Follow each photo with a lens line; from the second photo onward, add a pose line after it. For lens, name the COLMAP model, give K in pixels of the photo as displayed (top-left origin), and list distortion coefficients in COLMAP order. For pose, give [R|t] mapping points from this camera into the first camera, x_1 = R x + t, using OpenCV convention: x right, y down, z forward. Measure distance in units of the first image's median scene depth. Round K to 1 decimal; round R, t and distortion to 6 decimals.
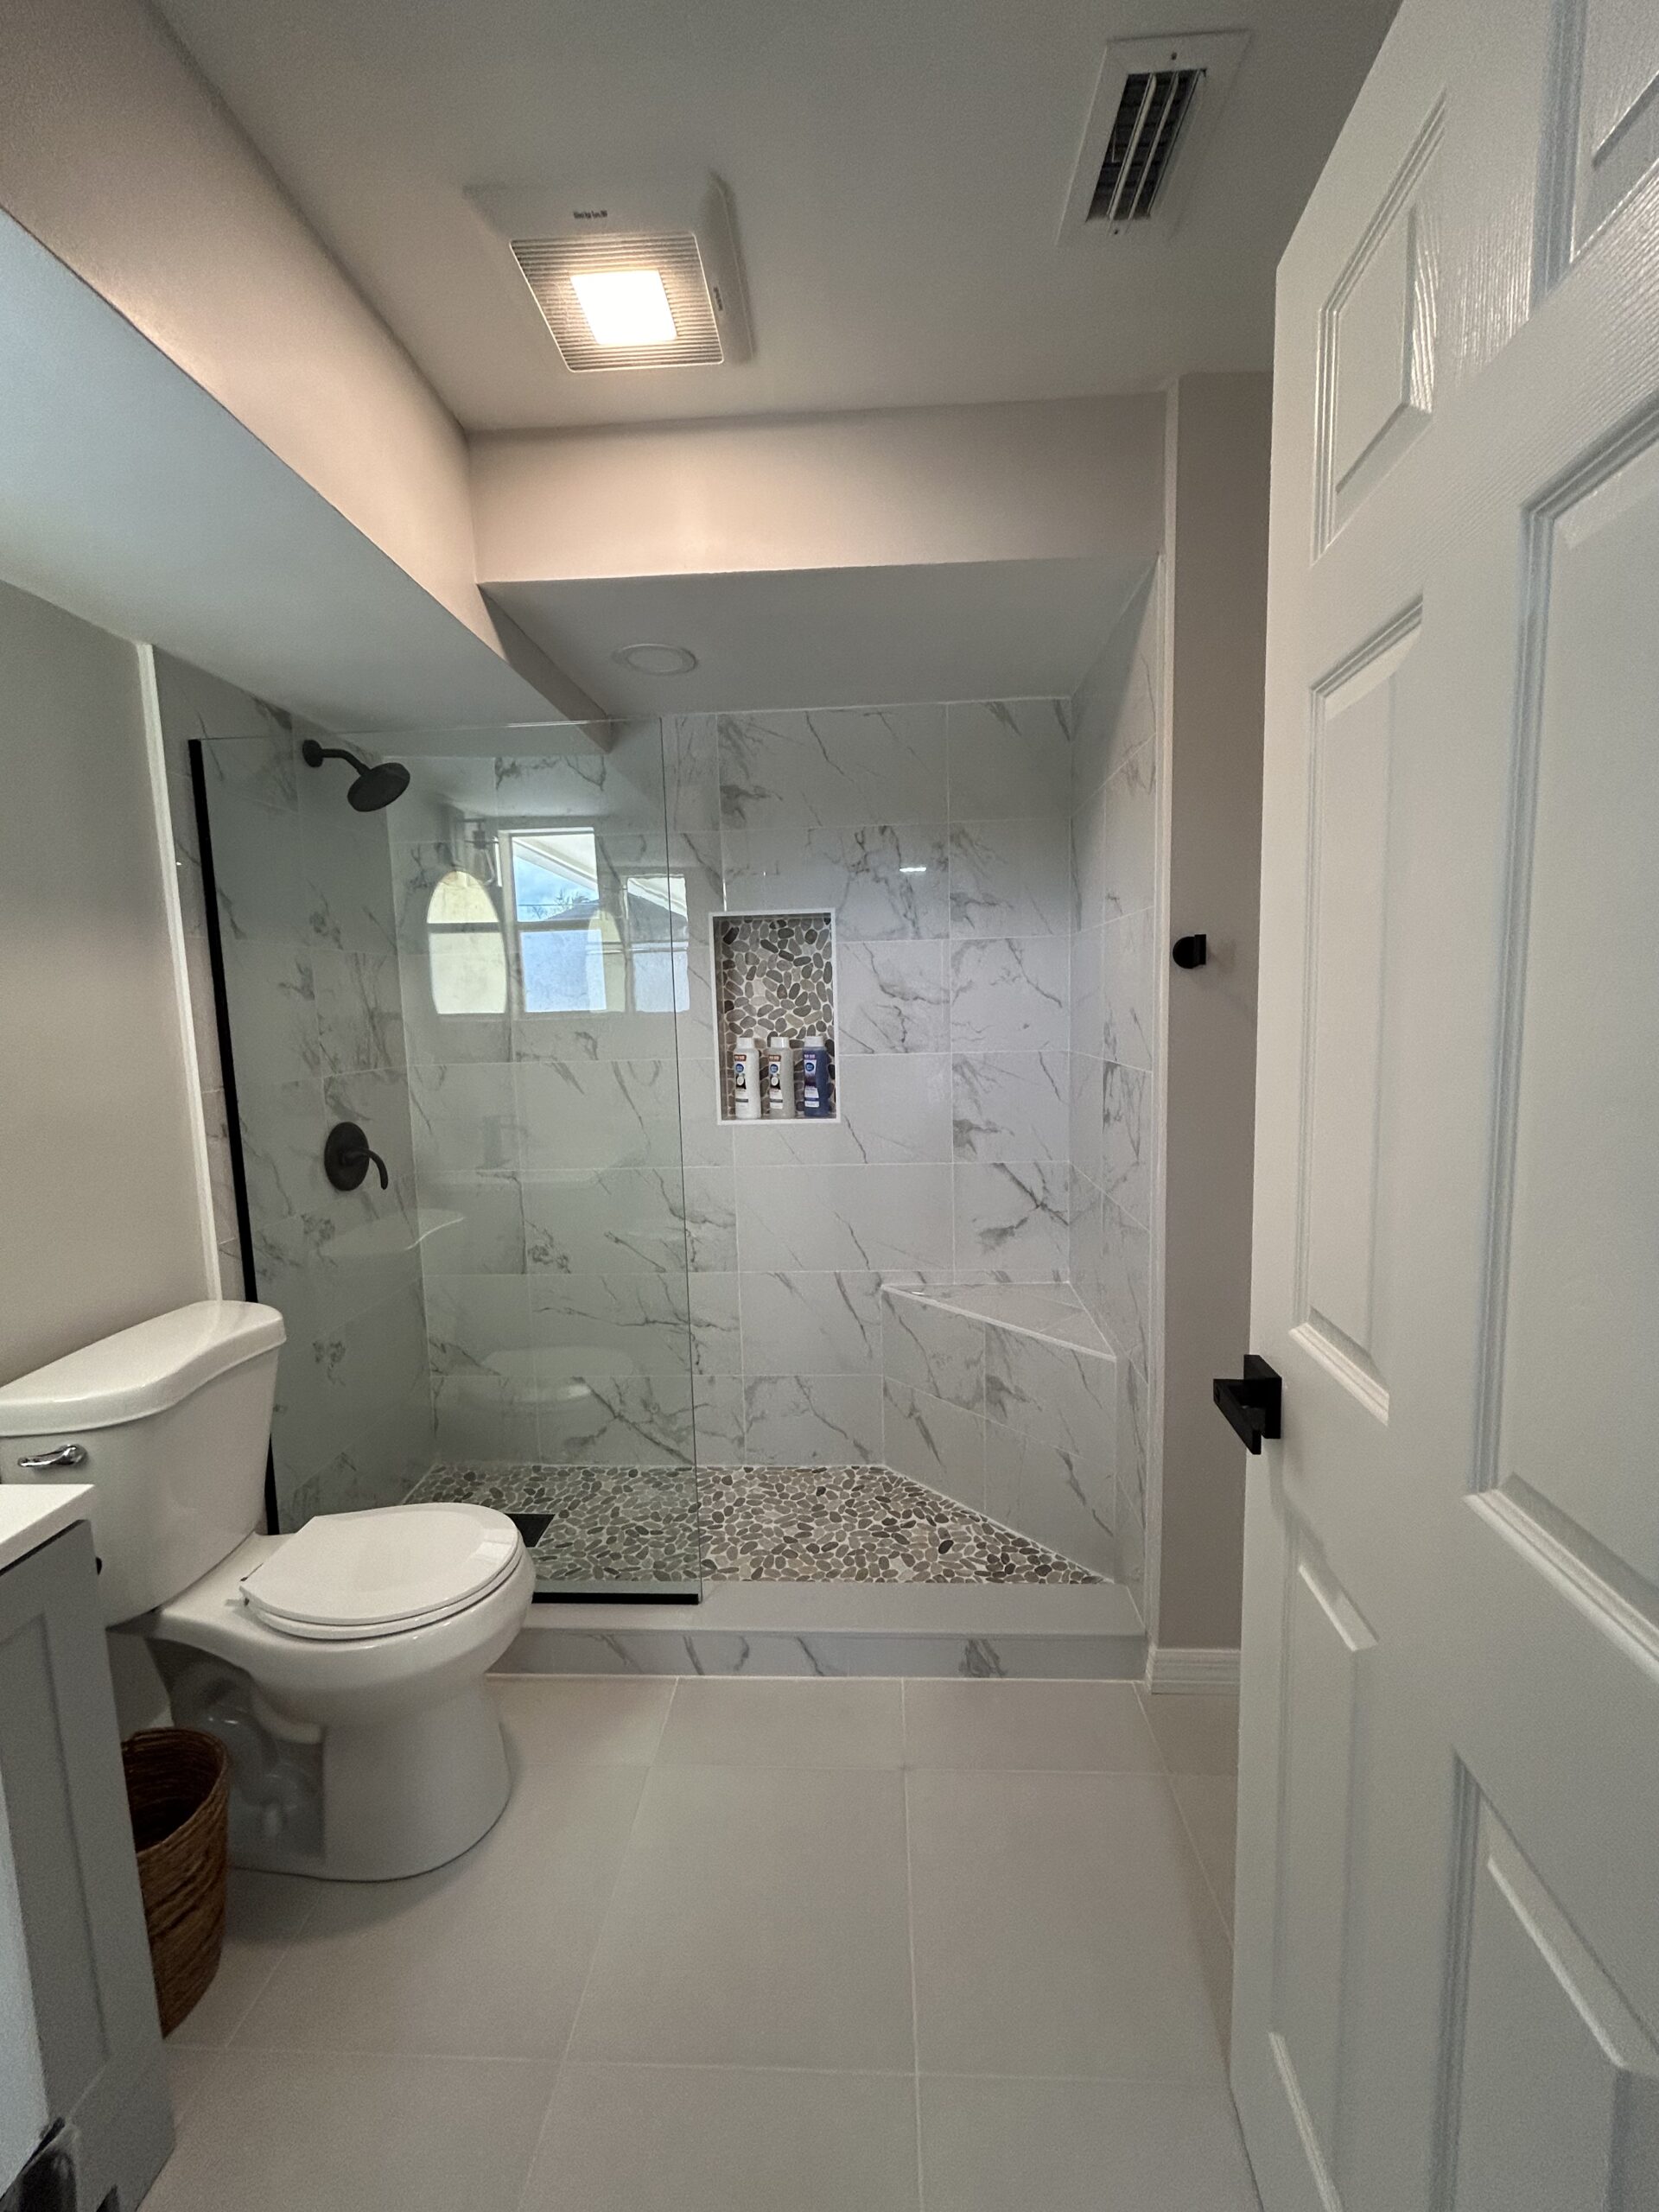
lens RADIAL K [[897.4, 0, 832.1], [0, 897.4, 1109.4], [0, 0, 1]] dist [-0.002065, 0.000513]
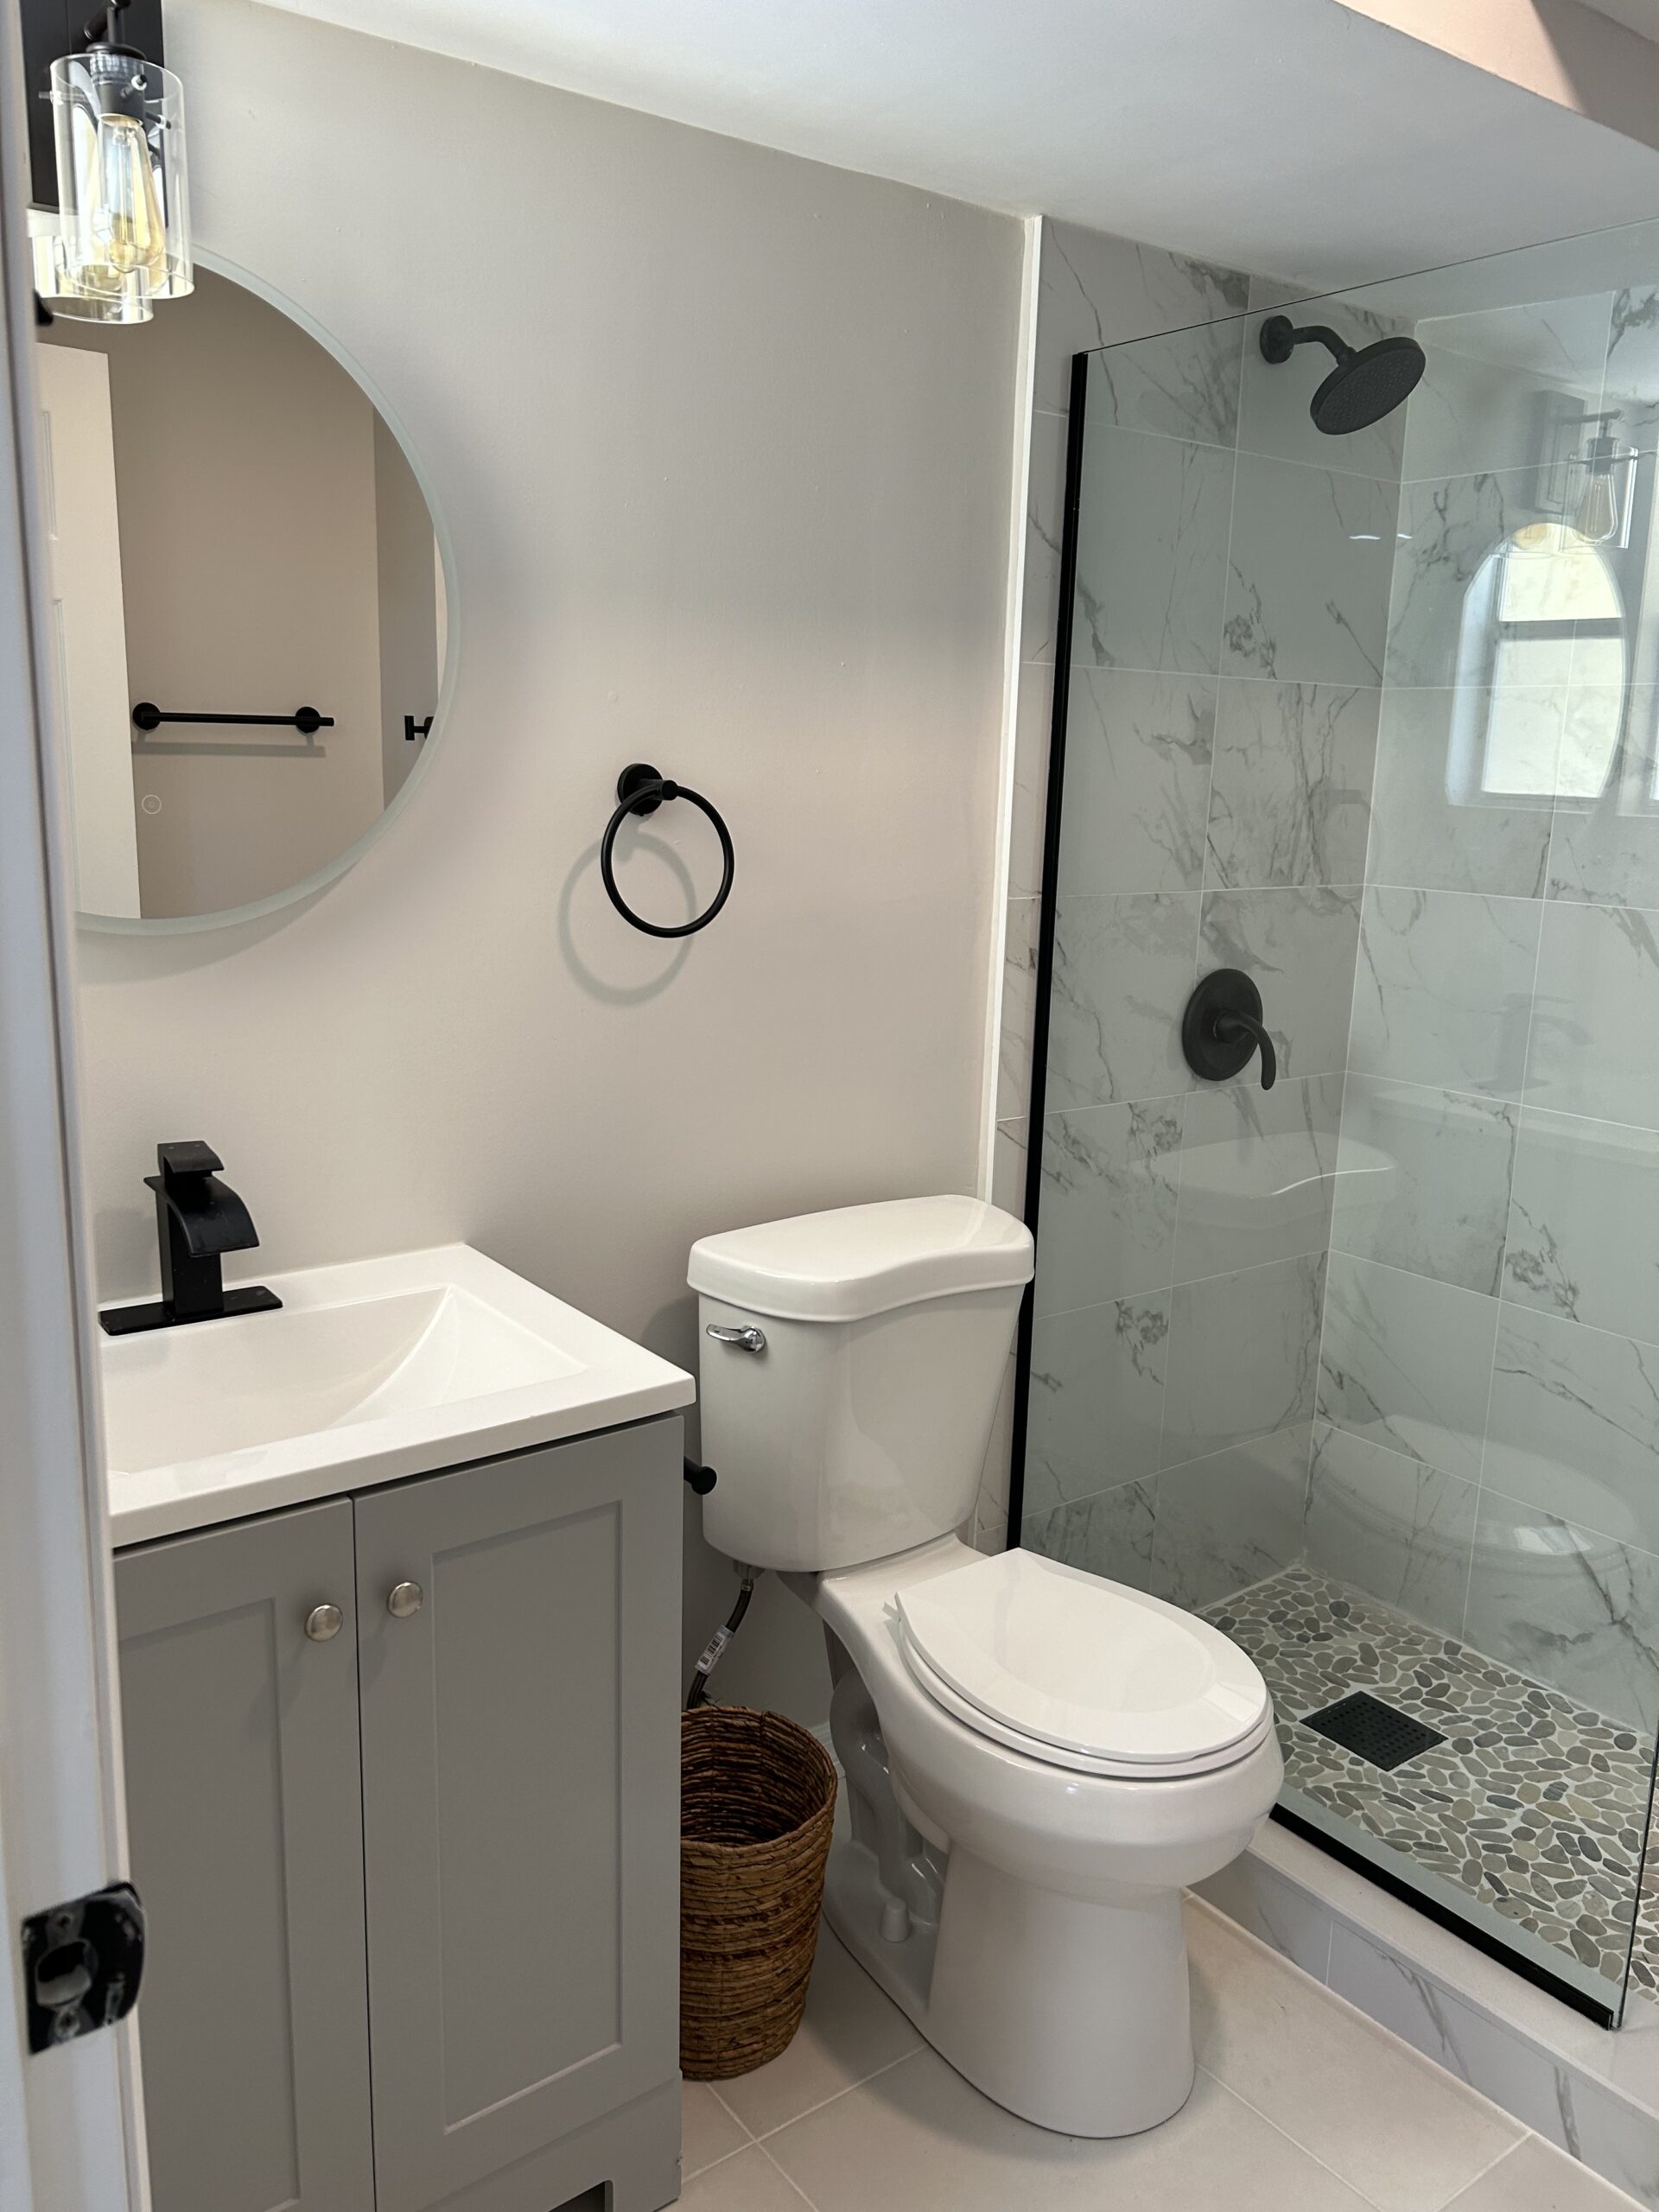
lens RADIAL K [[1668.3, 0, 829.0], [0, 1668.3, 1105.5], [0, 0, 1]] dist [0.038863, -0.048348]
pose [[0.634006, 0.197624, -0.747650, 0.153370], [-0.133149, 0.980254, 0.146198, -0.024824], [0.761779, 0.006858, 0.647801, 0.060727]]
